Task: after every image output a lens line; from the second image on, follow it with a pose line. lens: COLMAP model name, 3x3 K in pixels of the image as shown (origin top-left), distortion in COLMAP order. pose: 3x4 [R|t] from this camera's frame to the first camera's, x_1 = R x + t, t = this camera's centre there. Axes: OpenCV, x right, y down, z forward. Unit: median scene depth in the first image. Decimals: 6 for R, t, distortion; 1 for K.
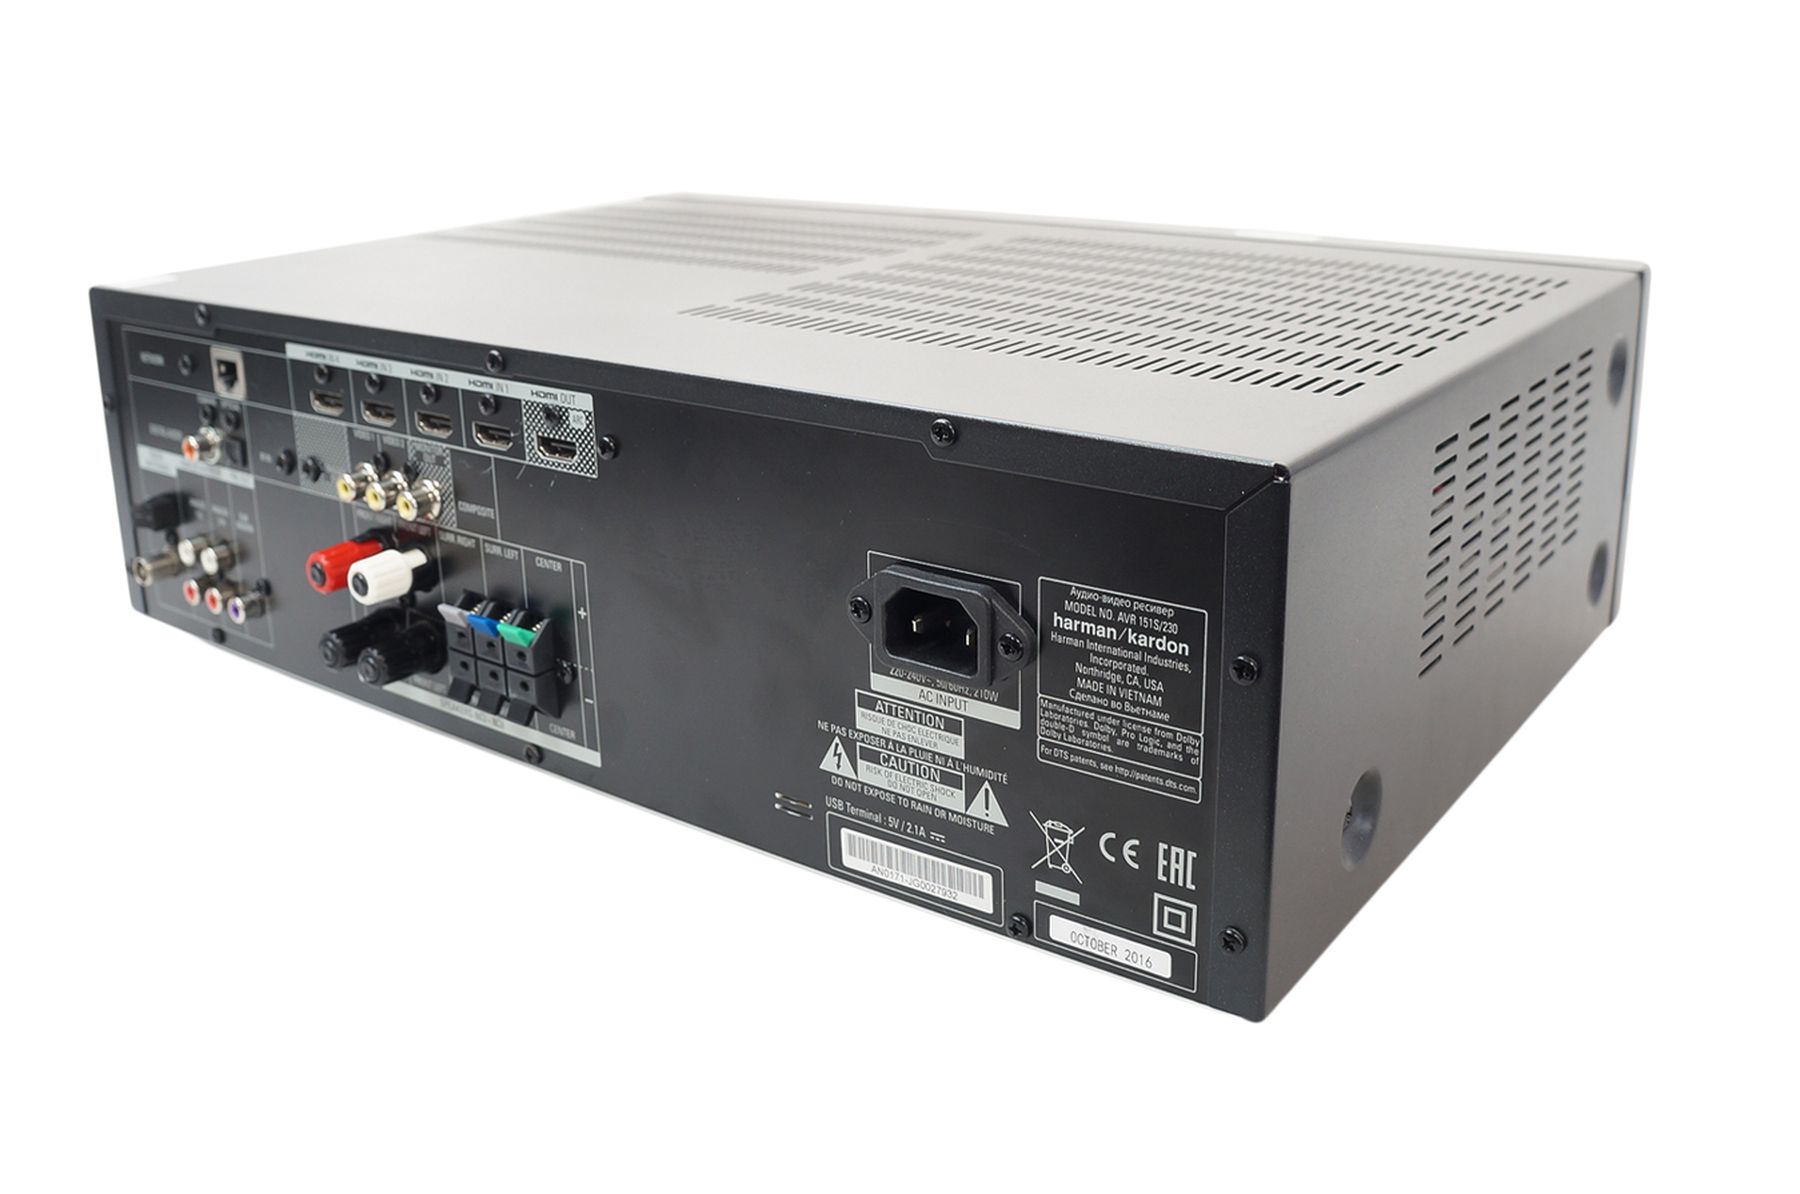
lens RADIAL K [[1665.2, 0, 901.0], [0, 1665.2, 483.9], [0, 0, 1]] dist [-0.126195, 0.107453]
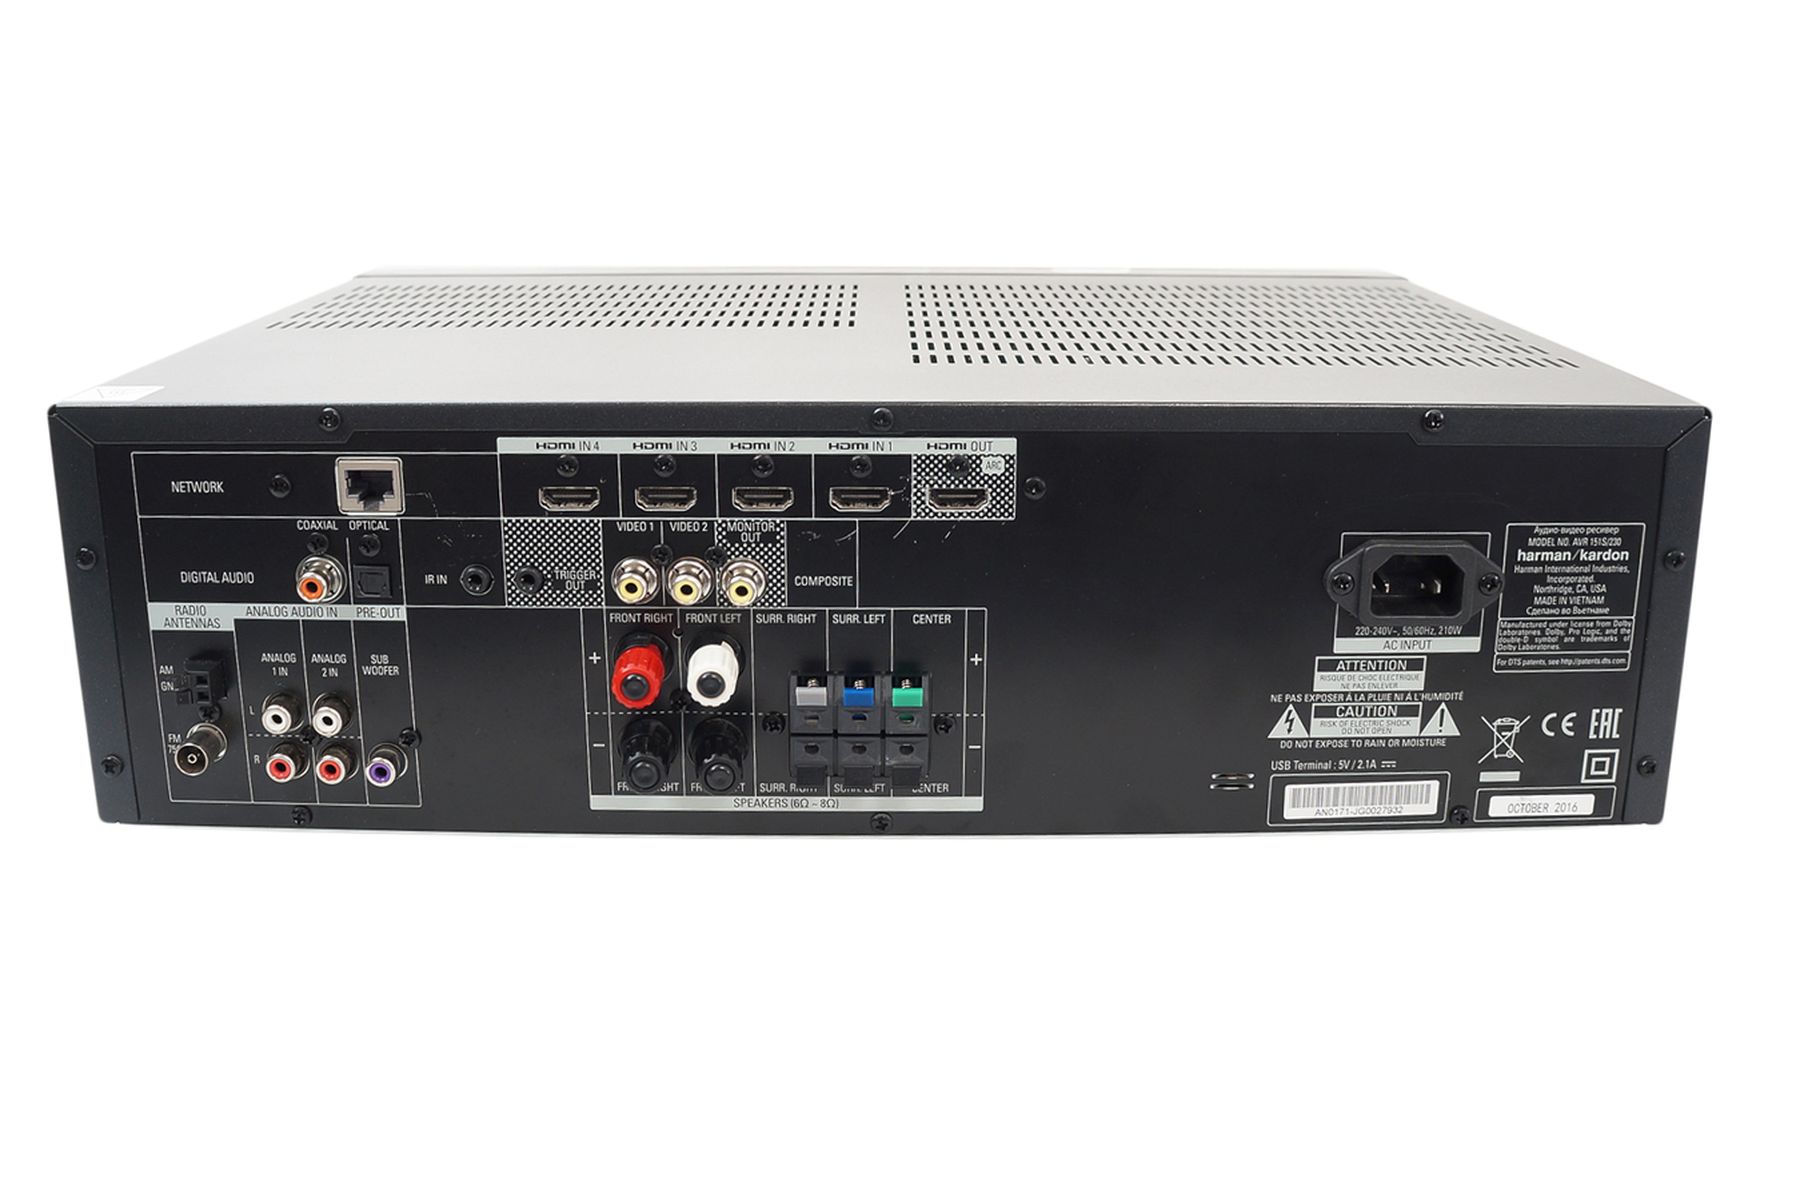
lens RADIAL K [[1665.2, 0, 901.0], [0, 1665.2, 483.9], [0, 0, 1]] dist [-0.126195, 0.107453]
pose [[0.795081, -0.126174, 0.593234, -0.964067], [0.147848, 0.988935, 0.012182, -0.054990], [-0.588207, 0.078022, 0.804938, 0.243191]]
